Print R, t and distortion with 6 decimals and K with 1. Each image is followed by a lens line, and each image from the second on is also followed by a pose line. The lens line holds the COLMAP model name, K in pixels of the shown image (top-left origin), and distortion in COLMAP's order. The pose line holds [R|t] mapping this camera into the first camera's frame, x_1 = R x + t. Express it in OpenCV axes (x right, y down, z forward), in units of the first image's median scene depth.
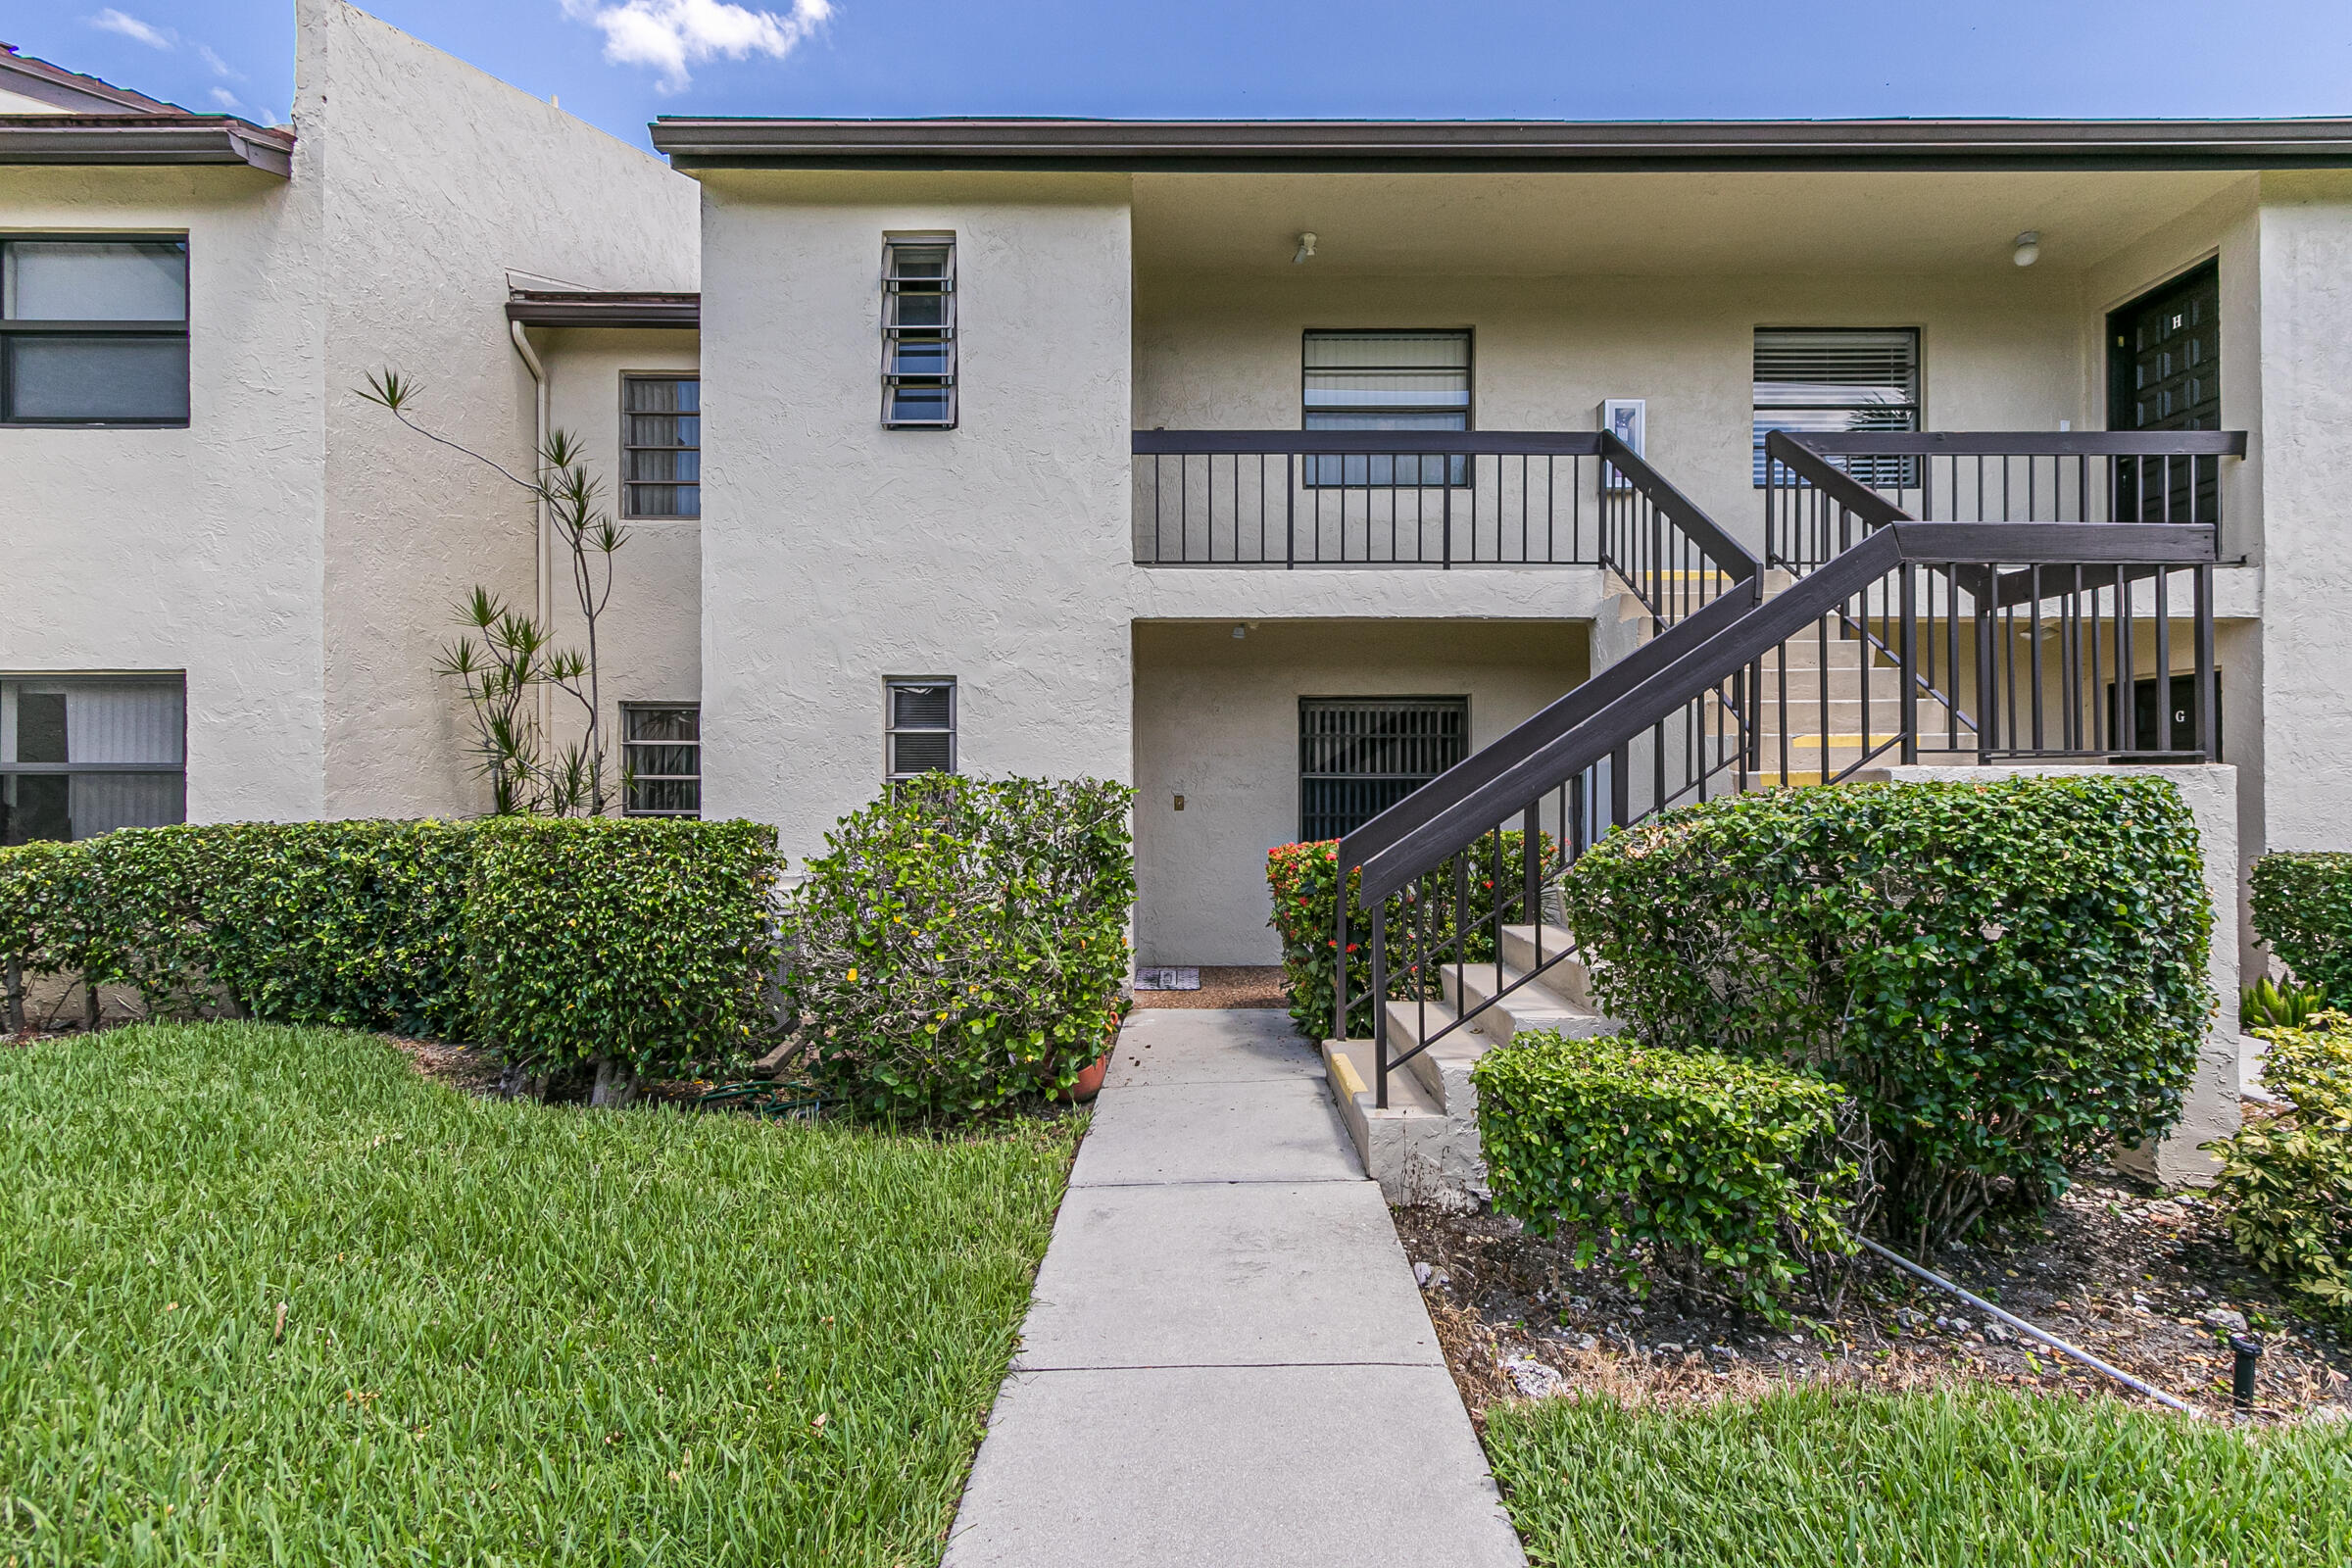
lens RADIAL K [[1070.3, 0, 1194.1], [0, 1070.3, 778.2], [0, 0, 1]] dist [0.007692, -0.001575]
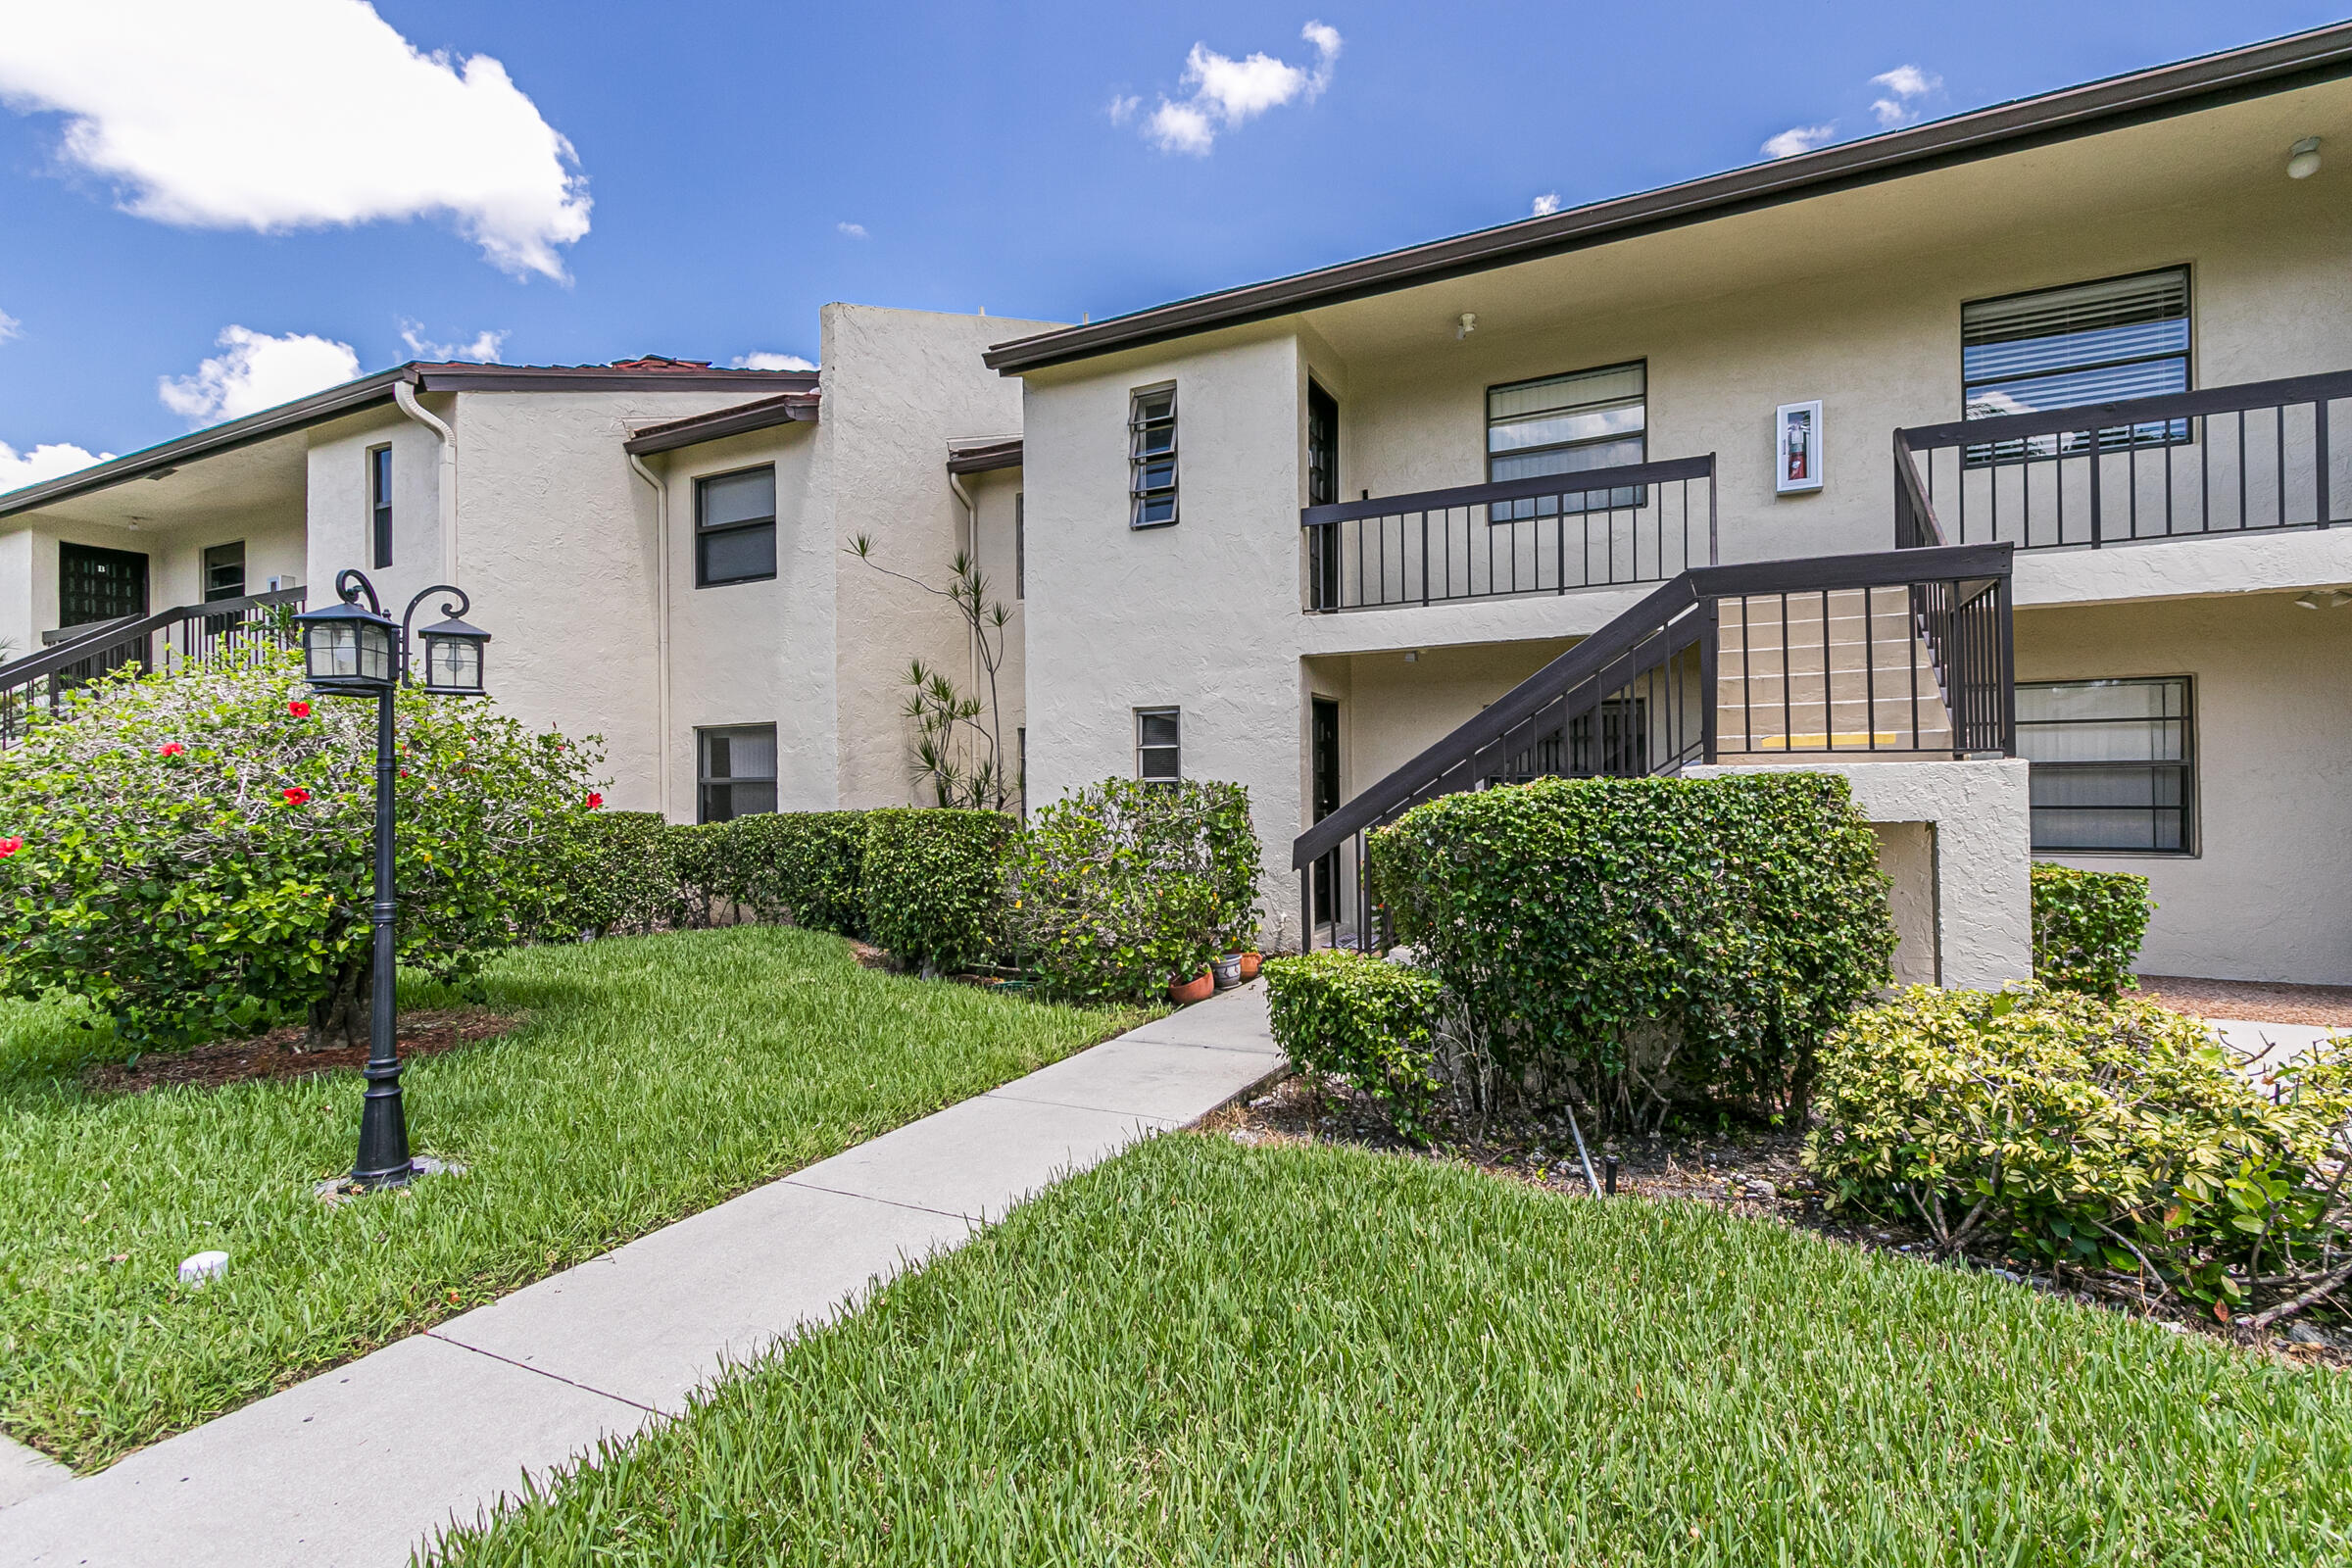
lens RADIAL K [[1070.3, 0, 1194.1], [0, 1070.3, 778.2], [0, 0, 1]] dist [0.007692, -0.001575]
pose [[0.892598, -0.011974, -0.450695, 0.403461], [0.013001, 0.999915, -0.000818, -0.002208], [0.450667, -0.005129, 0.892678, -0.206420]]
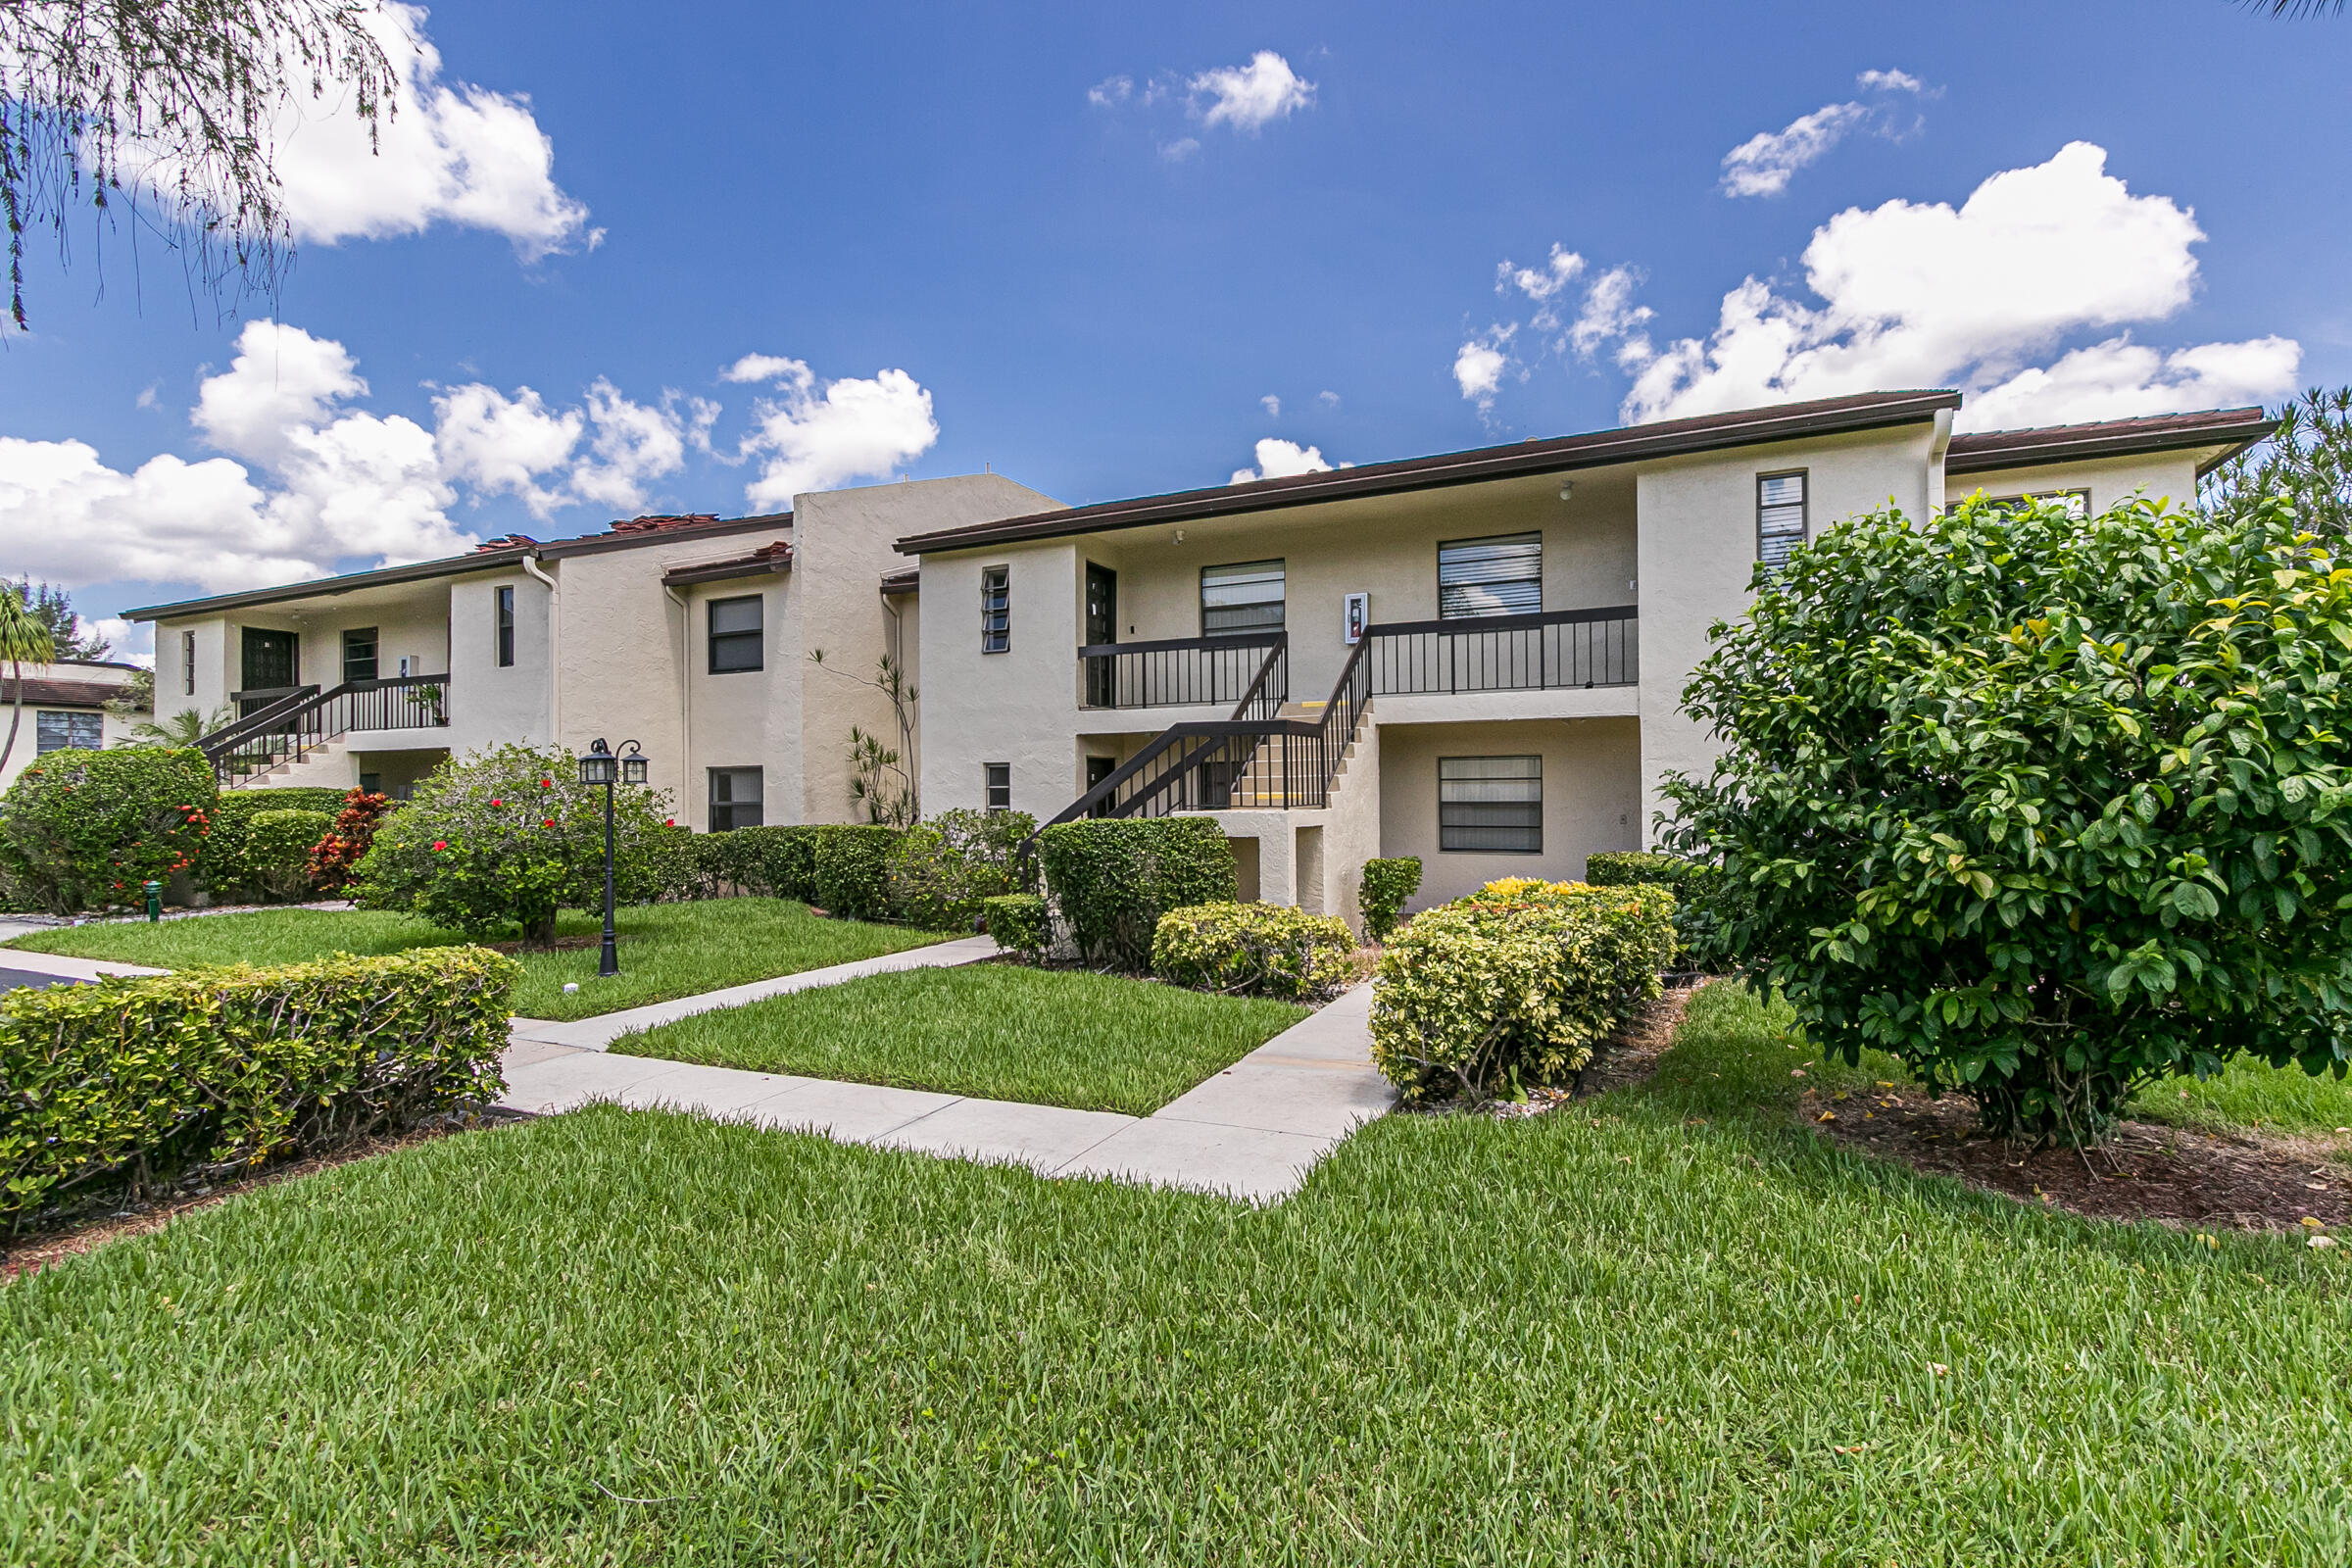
lens RADIAL K [[1070.3, 0, 1194.1], [0, 1070.3, 778.2], [0, 0, 1]] dist [0.007692, -0.001575]
pose [[0.899052, -0.010934, -0.437706, 1.096813], [0.009873, 0.999940, -0.004699, -0.048111], [0.437731, -0.000097, 0.899106, -0.840742]]
